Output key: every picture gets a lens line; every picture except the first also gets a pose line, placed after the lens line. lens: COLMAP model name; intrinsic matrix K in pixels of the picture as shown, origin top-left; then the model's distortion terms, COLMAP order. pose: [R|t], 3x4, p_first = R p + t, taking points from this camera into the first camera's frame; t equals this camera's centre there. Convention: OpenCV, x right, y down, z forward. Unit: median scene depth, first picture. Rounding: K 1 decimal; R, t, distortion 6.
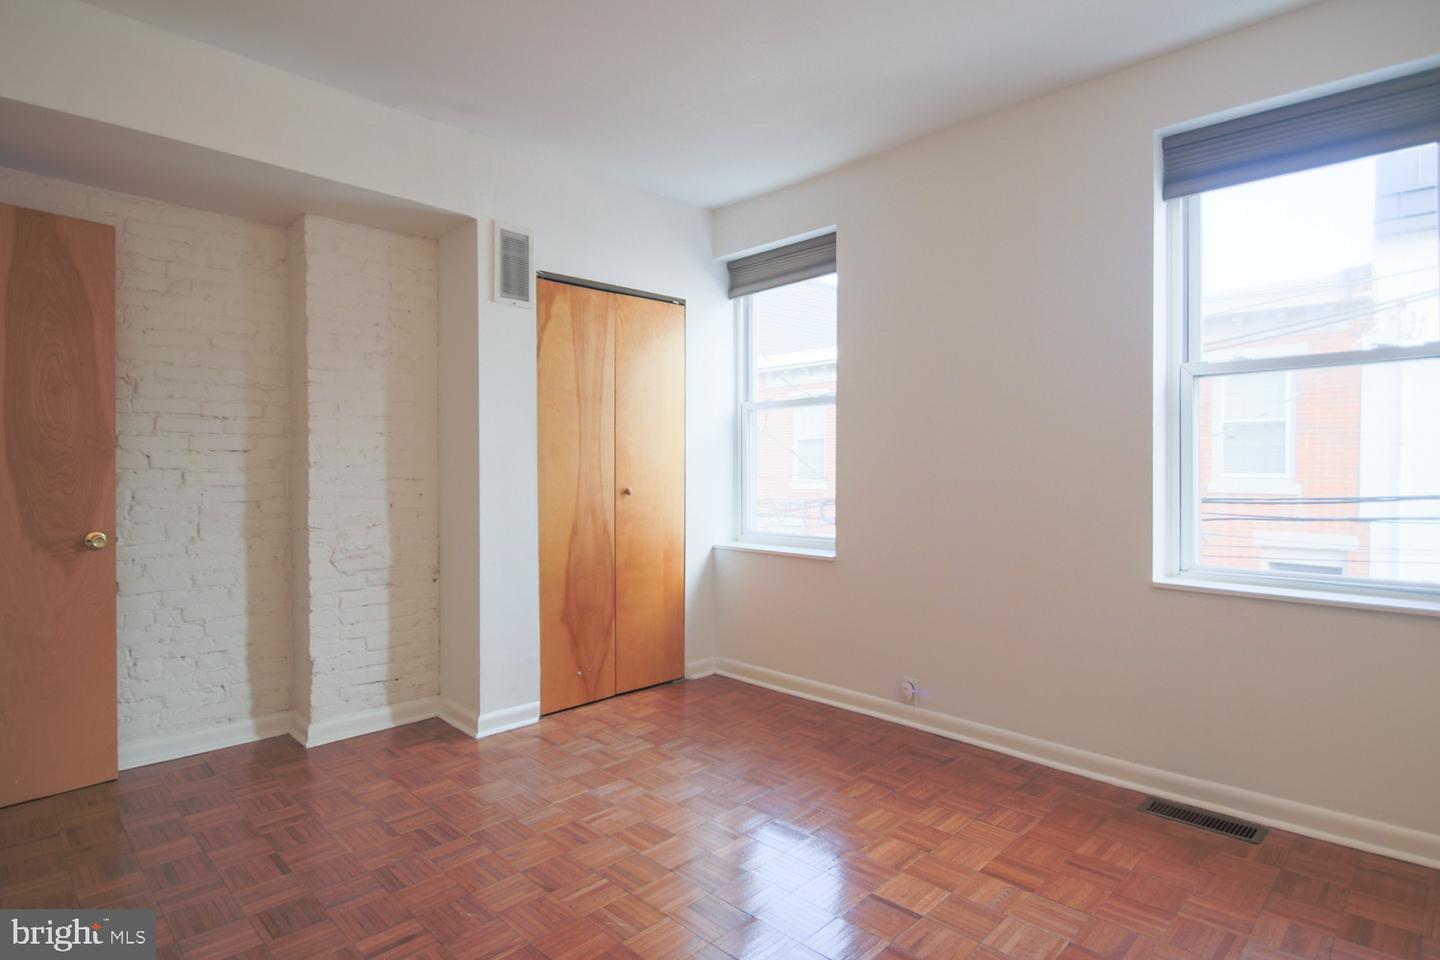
lens RADIAL K [[761.2, 0, 714.3], [0, 761.2, 473.8], [0, 0, 1]] dist [0.009388, -0.018774]
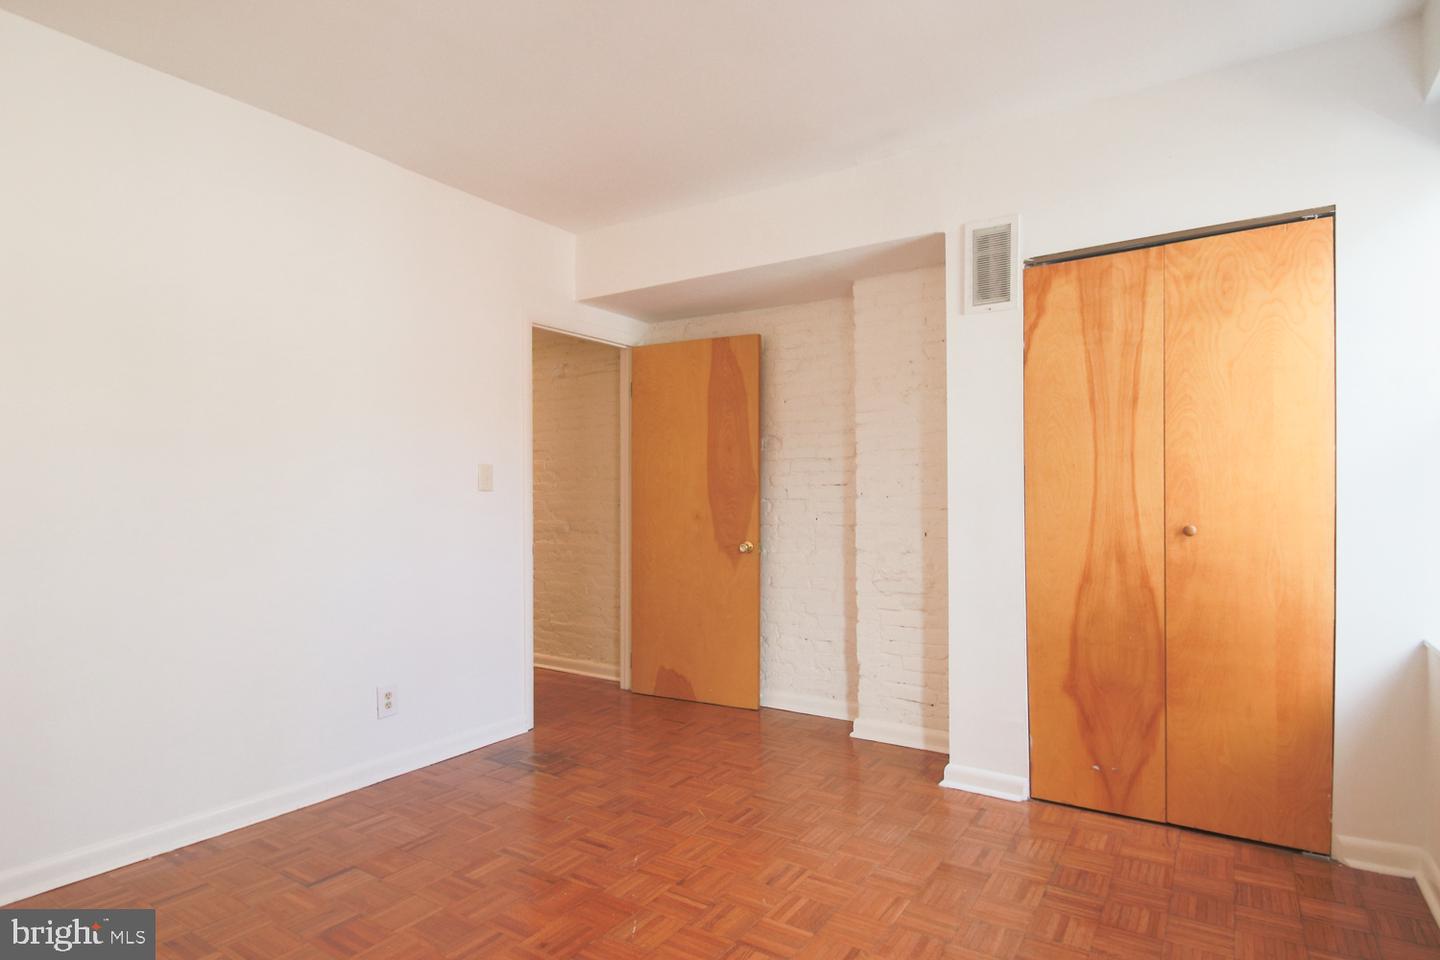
lens RADIAL K [[761.2, 0, 703.3], [0, 761.2, 505.2], [0, 0, 1]] dist [0.009388, -0.018774]
pose [[0.185527, 0.005605, -0.982623, 0.519294], [-0.003637, 0.999981, 0.005017, -0.001762], [0.982633, 0.002643, 0.185543, 0.500173]]
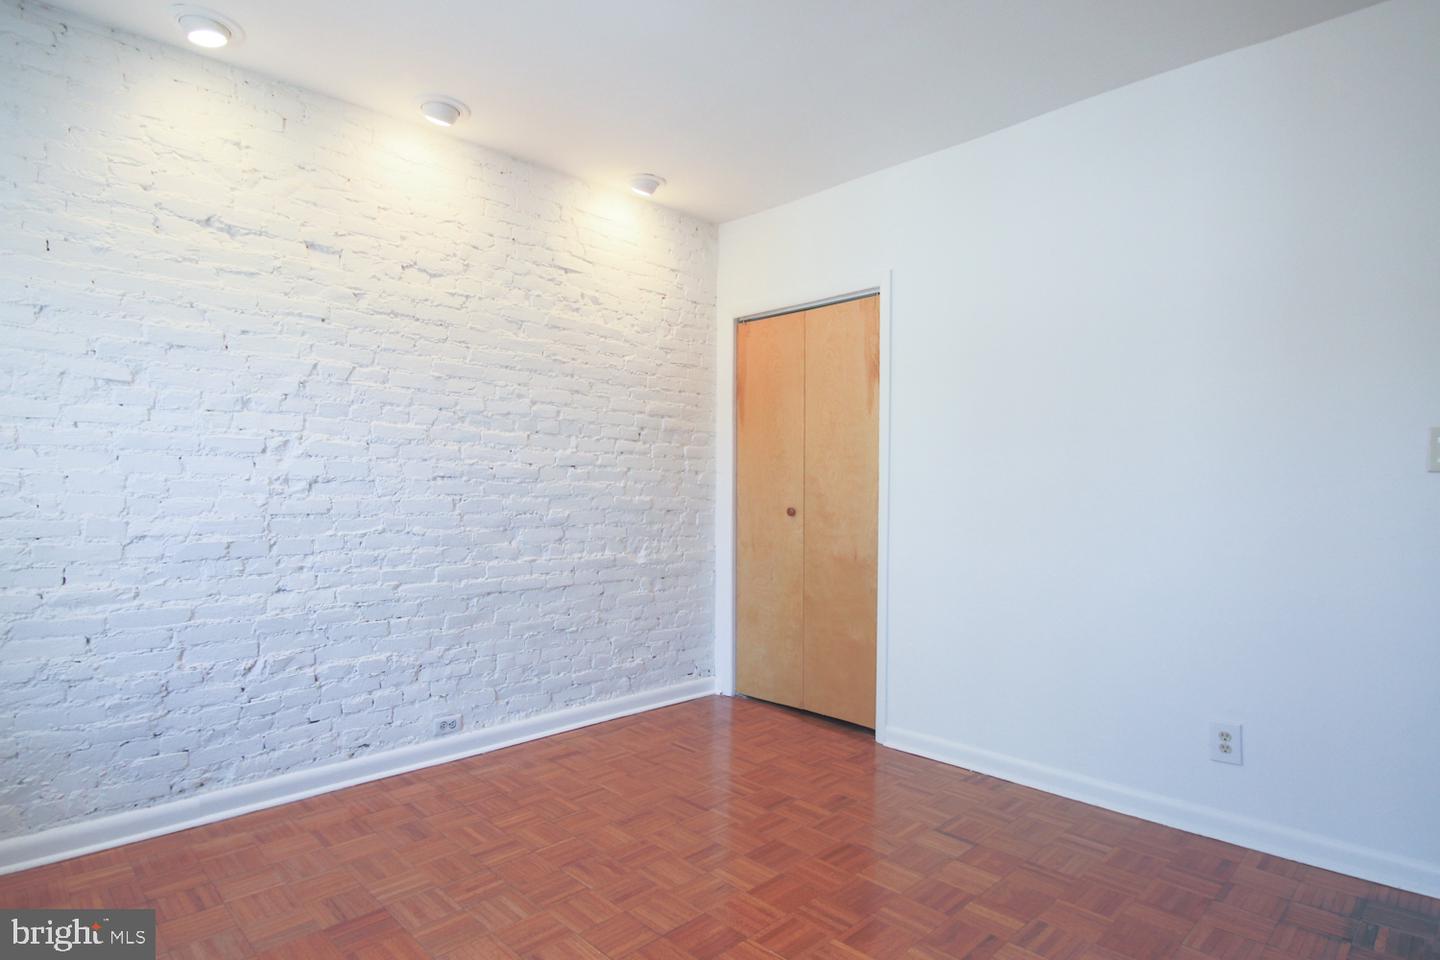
lens RADIAL K [[761.2, 0, 710.0], [0, 761.2, 494.8], [0, 0, 1]] dist [0.009388, -0.018774]
pose [[-0.999781, -0.002333, 0.020775, 0.011151], [-0.002054, 0.999907, 0.013469, -0.003829], [-0.020804, 0.013423, -0.999693, 1.035256]]
